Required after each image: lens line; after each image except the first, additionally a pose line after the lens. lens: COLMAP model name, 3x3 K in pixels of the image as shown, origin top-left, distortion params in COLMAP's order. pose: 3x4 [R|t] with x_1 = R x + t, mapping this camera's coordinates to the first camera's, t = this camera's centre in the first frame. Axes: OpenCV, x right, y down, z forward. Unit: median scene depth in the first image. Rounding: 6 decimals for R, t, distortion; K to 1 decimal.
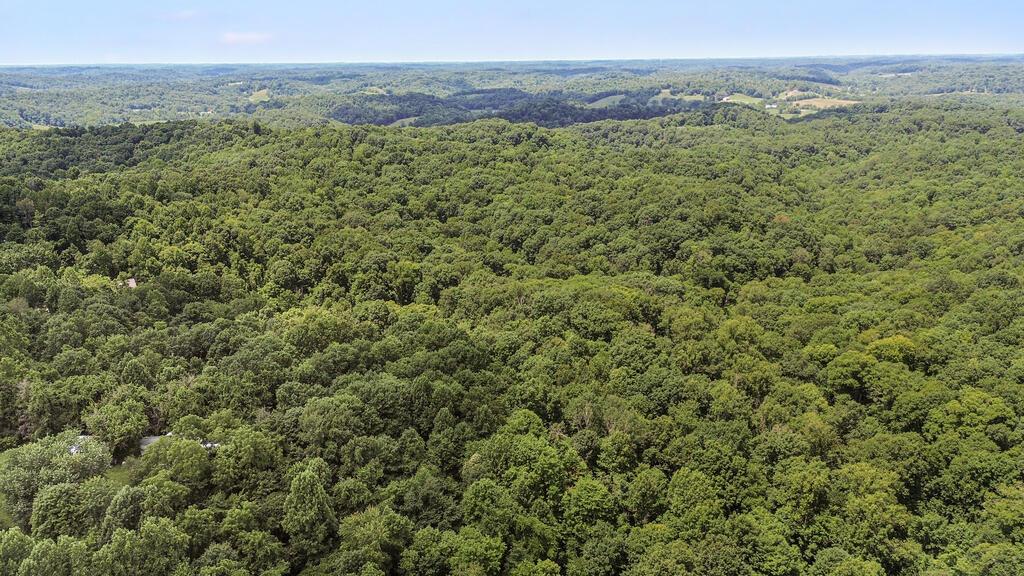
lens RADIAL K [[732.9, 0, 513.4], [0, 732.9, 294.4], [0, 0, 1]] dist [0.066844, -0.064328]
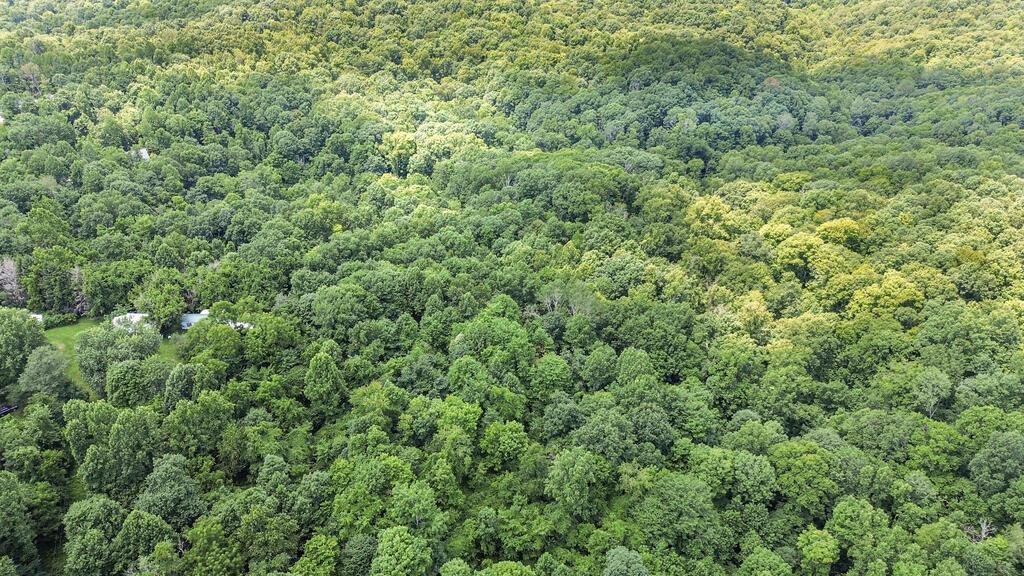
lens RADIAL K [[729.1, 0, 514.5], [0, 729.1, 298.0], [0, 0, 1]] dist [0.062902, -0.059505]
pose [[0.999946, 0.010355, 0.001226, 0.027428], [-0.010363, 0.973875, 0.226850, -0.086117], [0.001155, -0.226850, 0.973929, -0.116217]]
